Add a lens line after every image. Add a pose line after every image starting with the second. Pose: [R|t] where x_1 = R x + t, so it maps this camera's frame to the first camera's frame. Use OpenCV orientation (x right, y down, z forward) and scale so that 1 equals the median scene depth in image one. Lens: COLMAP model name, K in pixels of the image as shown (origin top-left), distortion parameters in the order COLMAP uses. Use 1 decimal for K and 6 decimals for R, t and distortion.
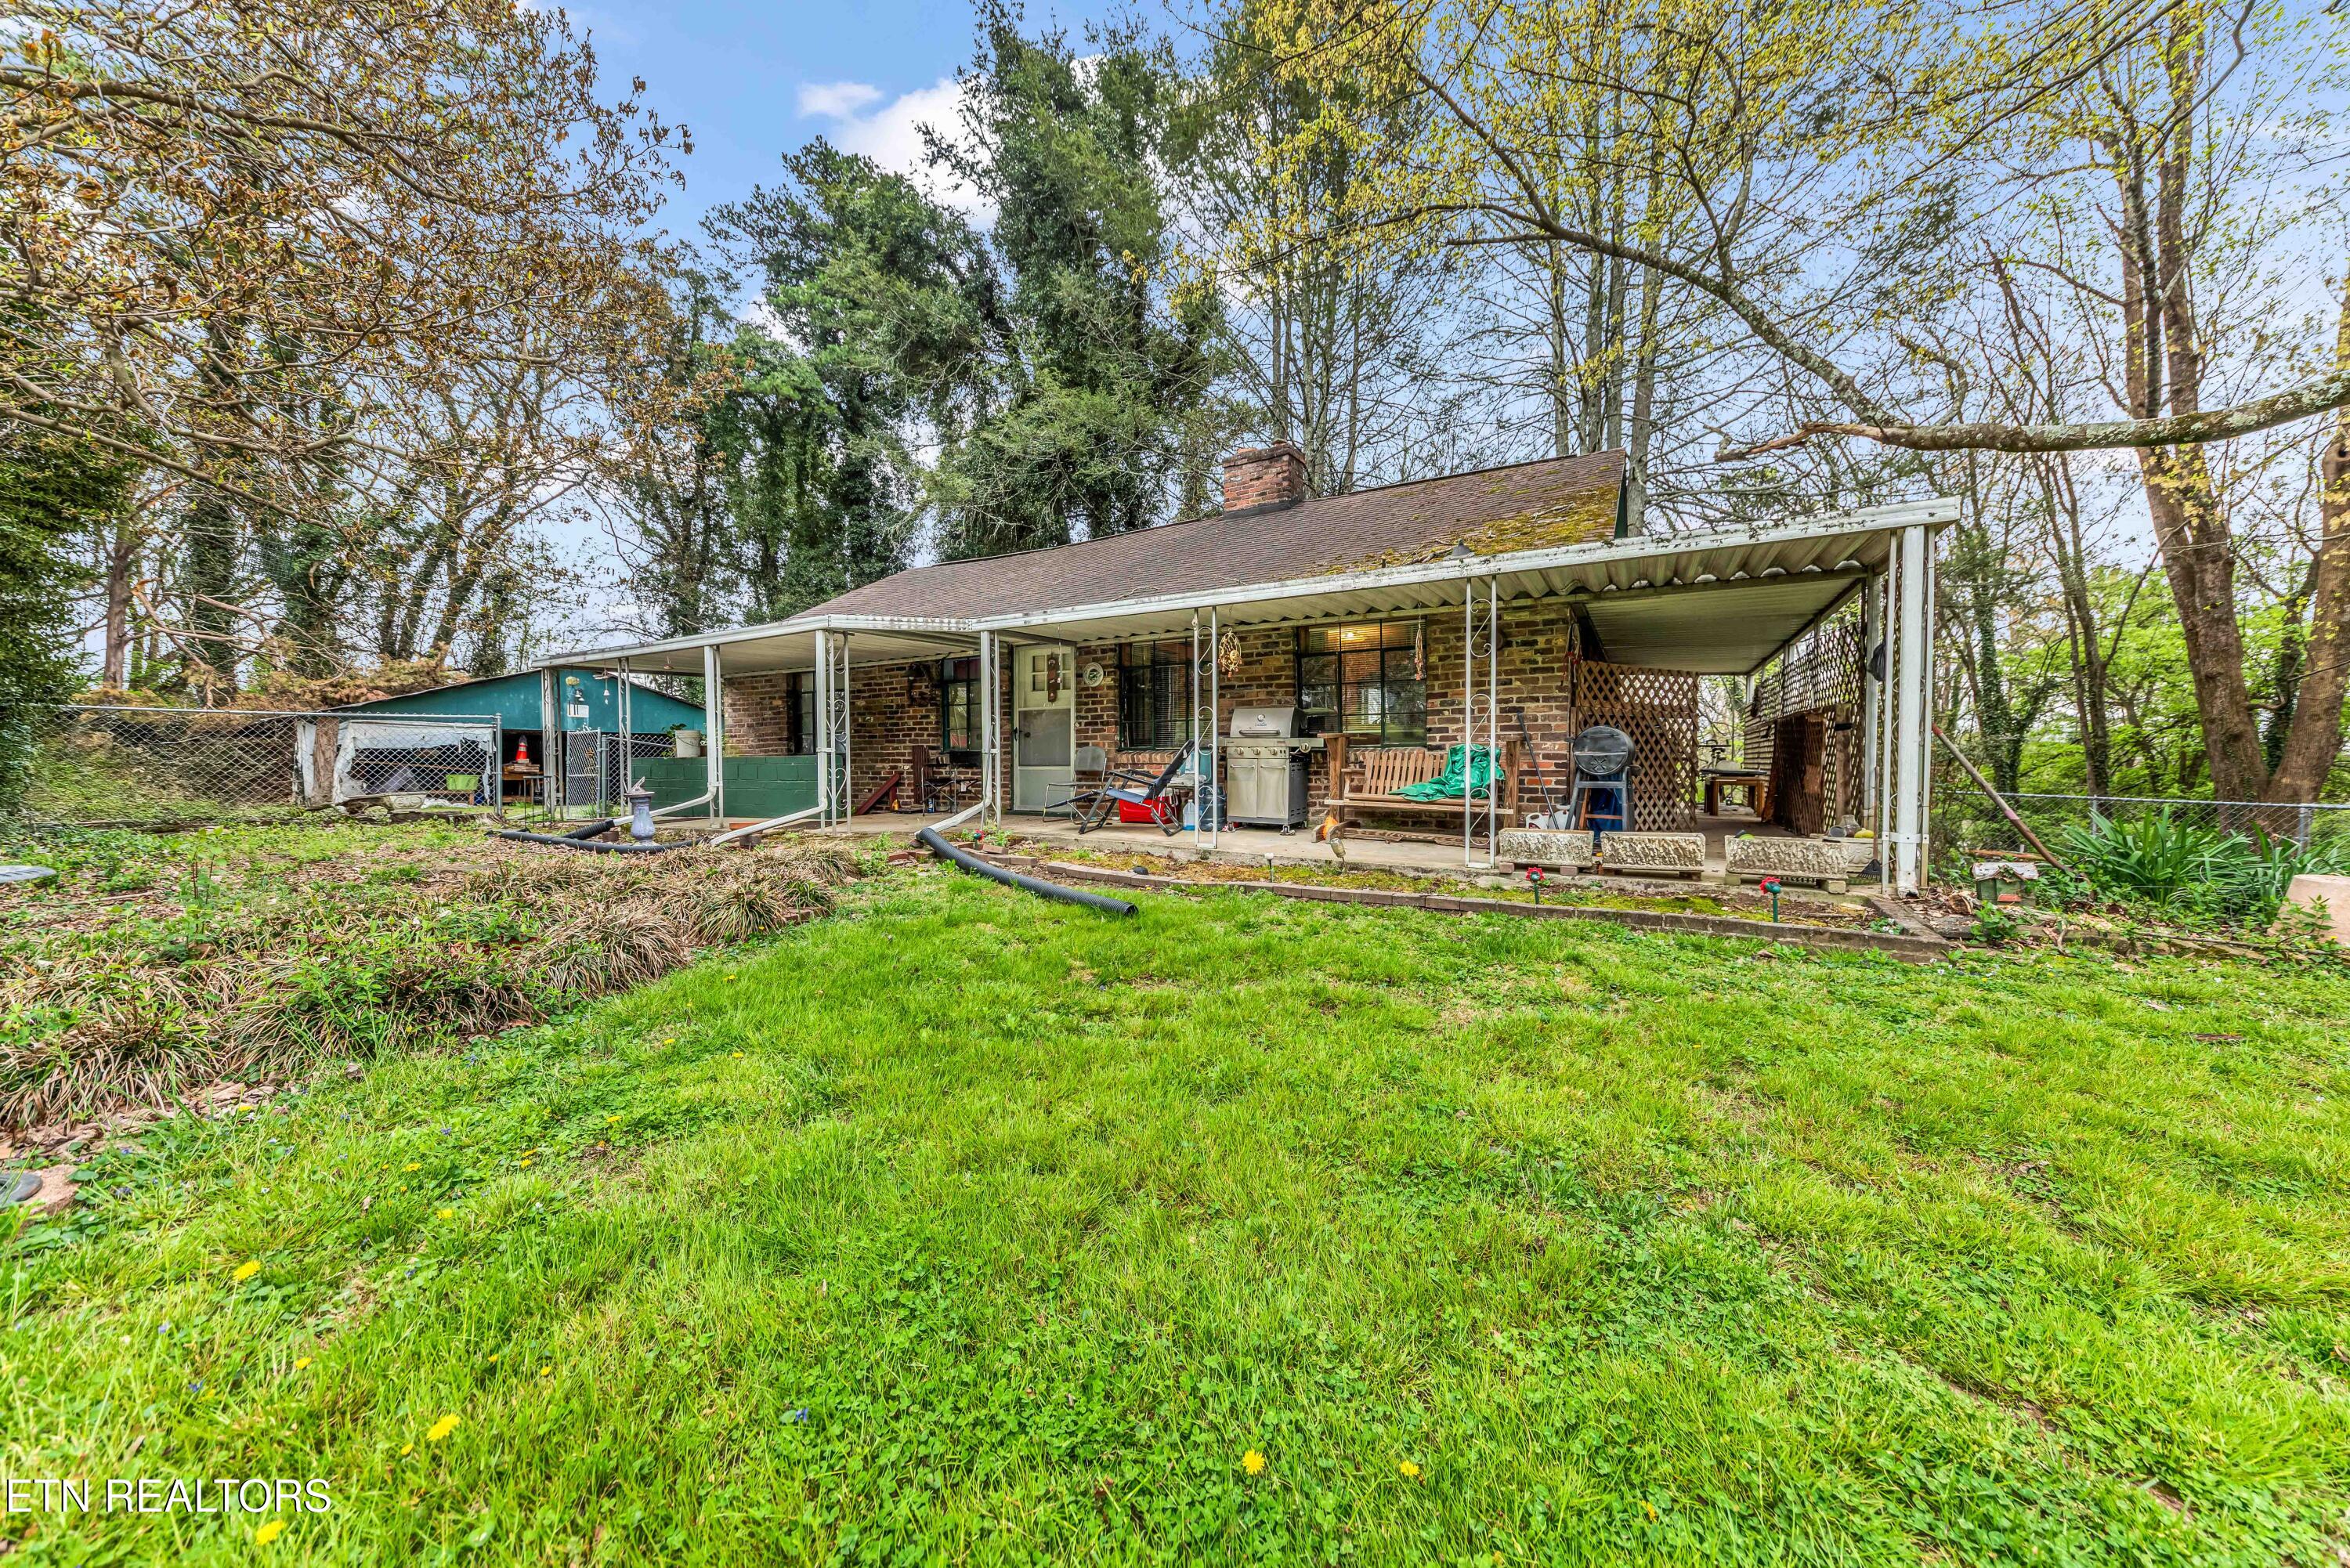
lens RADIAL K [[794.2, 0, 1166.4], [0, 794.2, 768.3], [0, 0, 1]] dist [-0.001512, -0.000033]
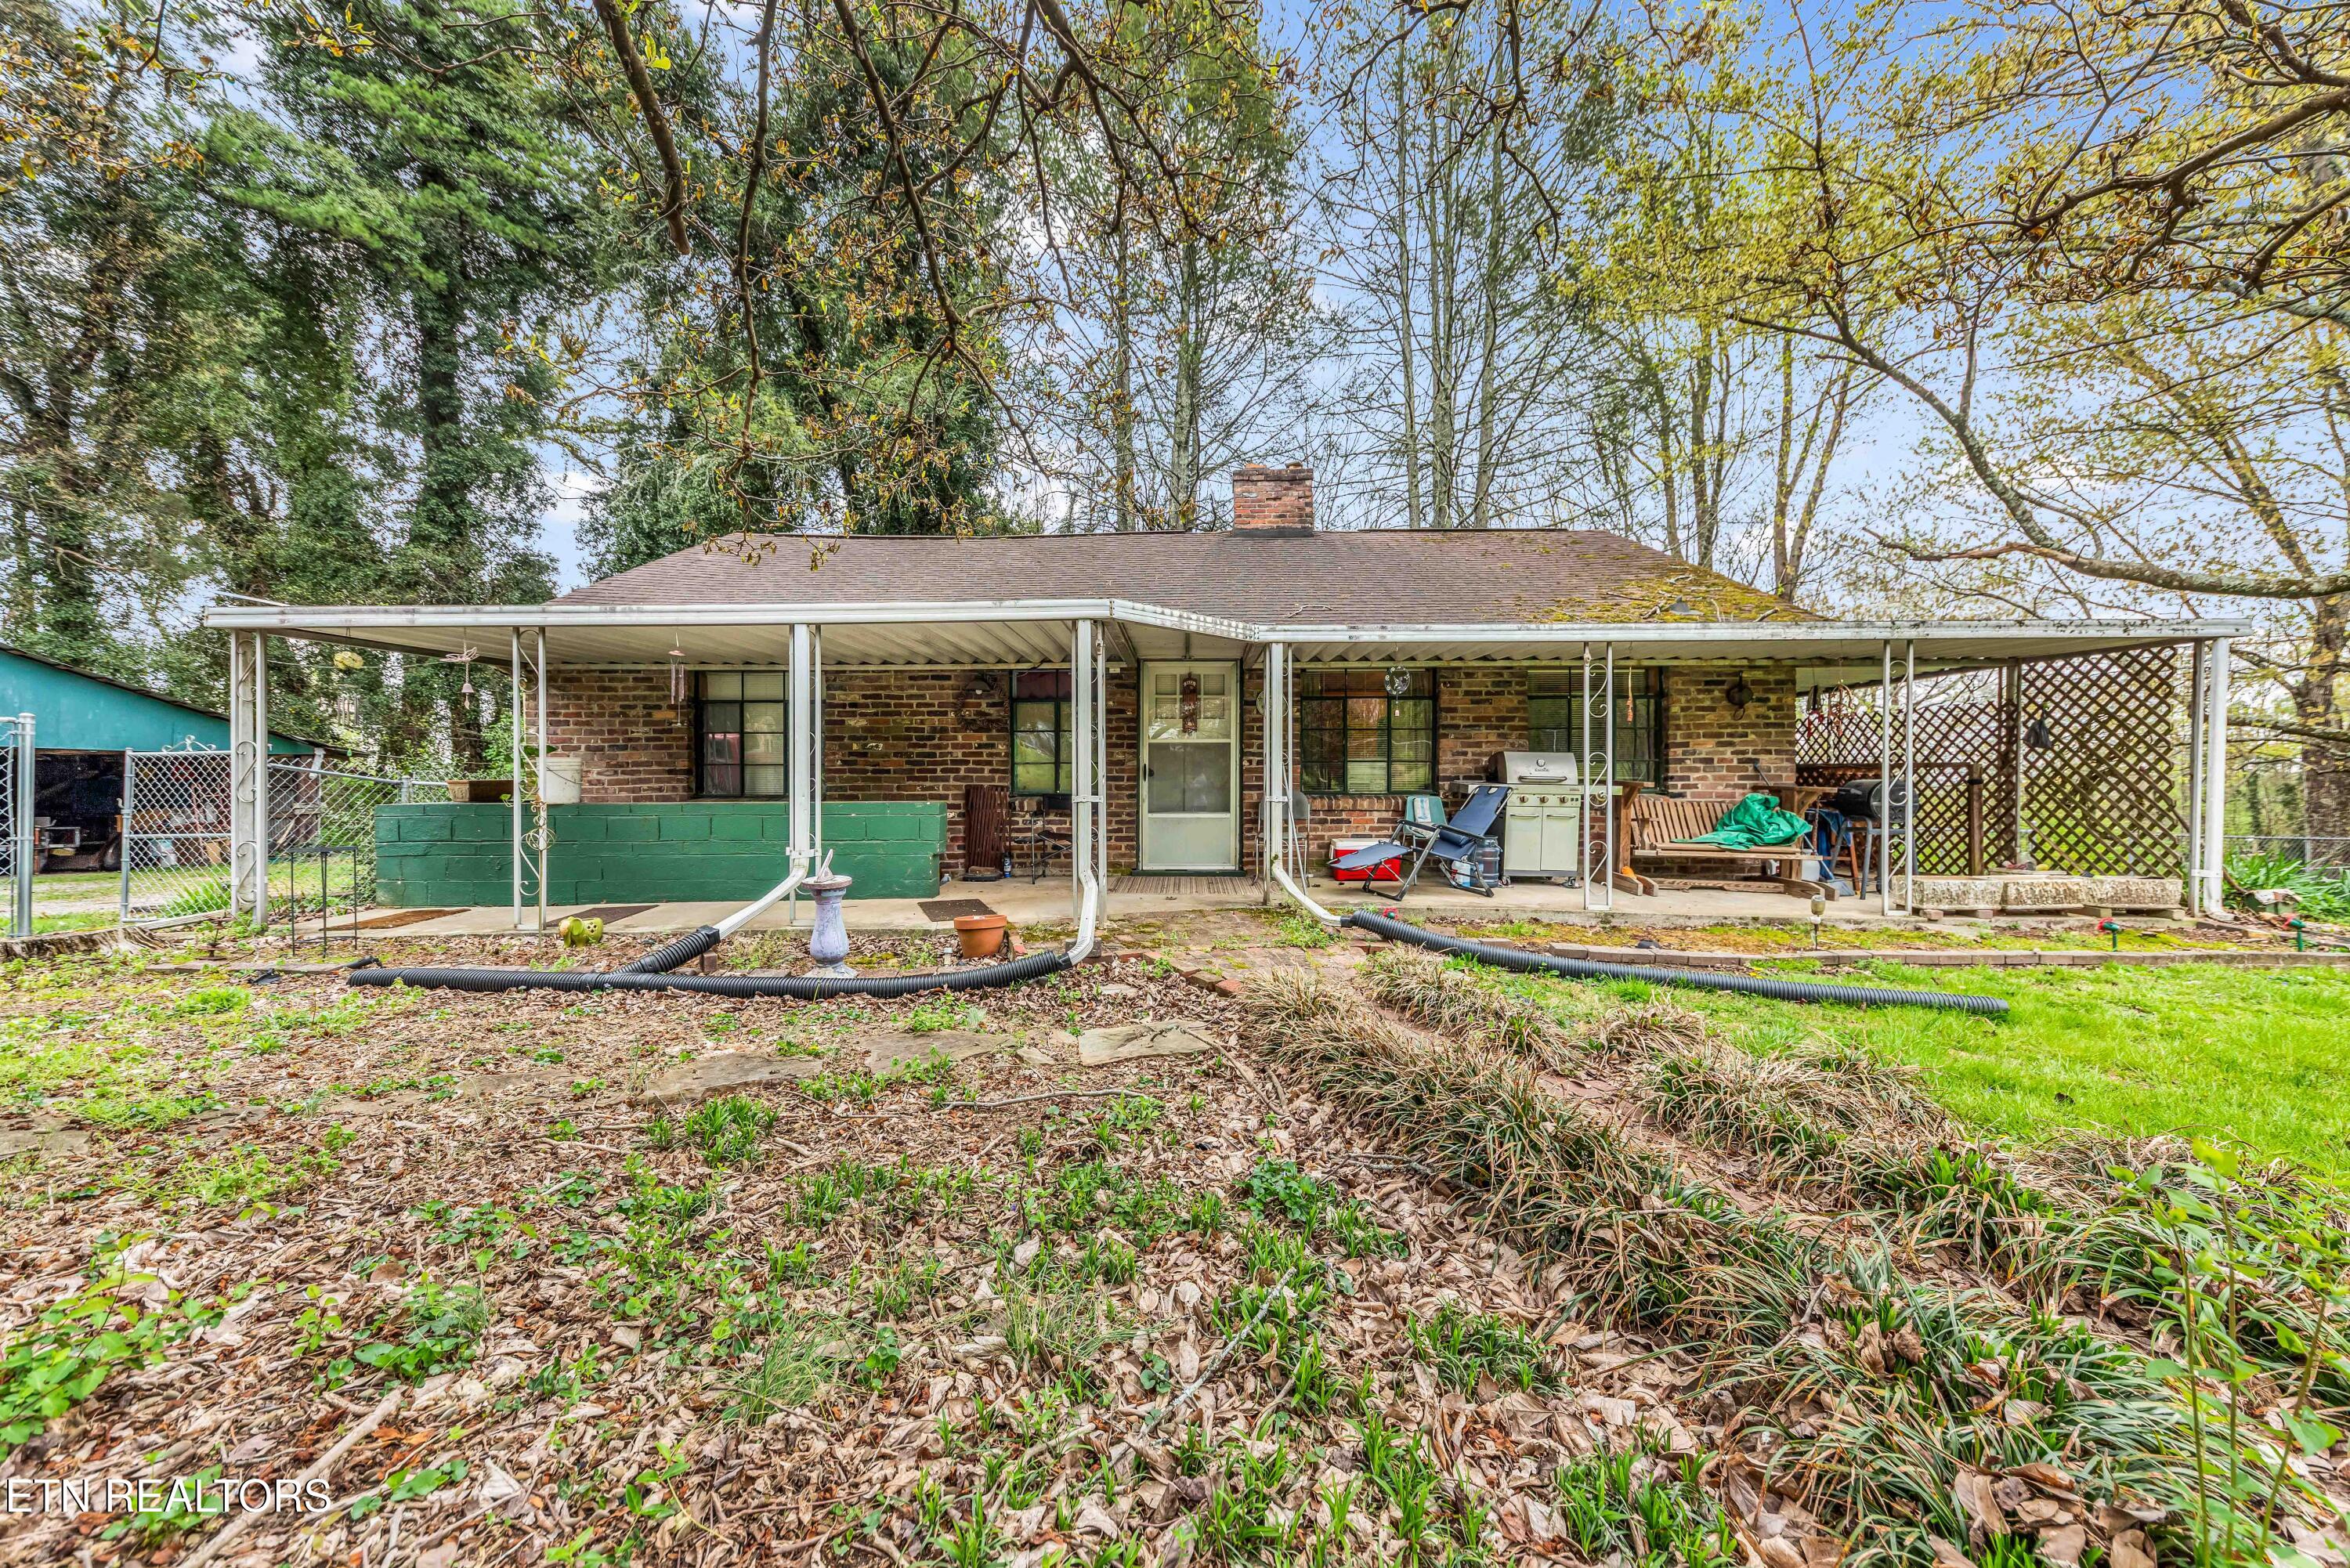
lens RADIAL K [[794.2, 0, 1175.2], [0, 794.2, 784.8], [0, 0, 1]] dist [-0.001512, -0.000033]
pose [[0.880365, 0.004790, 0.474272, -0.534514], [0.004027, 0.999837, -0.017573, -0.018123], [-0.474279, 0.017381, 0.880203, 0.296653]]
